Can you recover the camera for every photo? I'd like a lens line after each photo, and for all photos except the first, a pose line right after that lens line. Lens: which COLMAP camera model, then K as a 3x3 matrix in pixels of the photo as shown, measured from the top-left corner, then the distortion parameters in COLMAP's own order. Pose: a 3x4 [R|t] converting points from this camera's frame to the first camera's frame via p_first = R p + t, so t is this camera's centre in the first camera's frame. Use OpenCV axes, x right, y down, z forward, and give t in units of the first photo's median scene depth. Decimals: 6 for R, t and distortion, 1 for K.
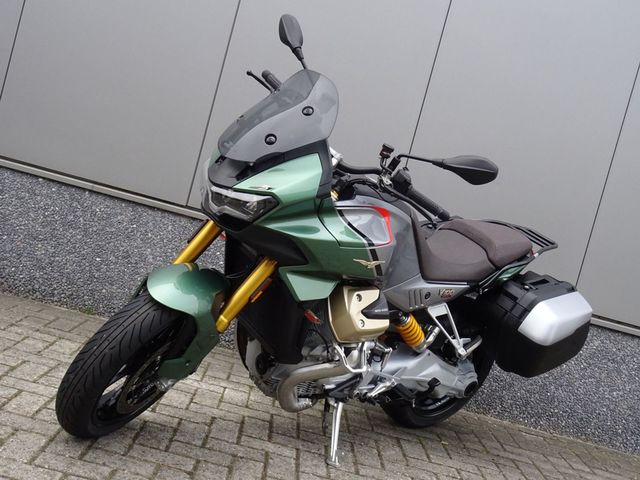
lens RADIAL K [[768.4, 0, 320.0], [0, 768.4, 240.0], [0, 0, 1]] dist [0.003045, -0.002506]
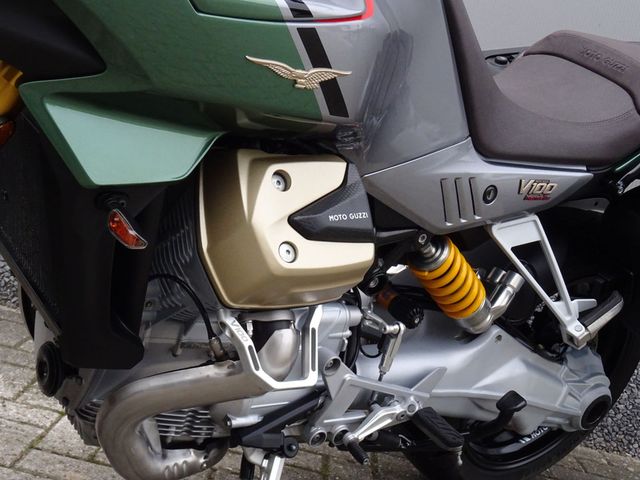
lens RADIAL K [[986.2, 0, 320.0], [0, 986.2, 240.0], [0, 0, 1]] dist [-0.006979, 0.026487]
pose [[0.997724, -0.019223, -0.064628, 0.083191], [0.022306, 0.998630, 0.047332, 0.069687], [0.063630, -0.048666, 0.996786, 0.470969]]
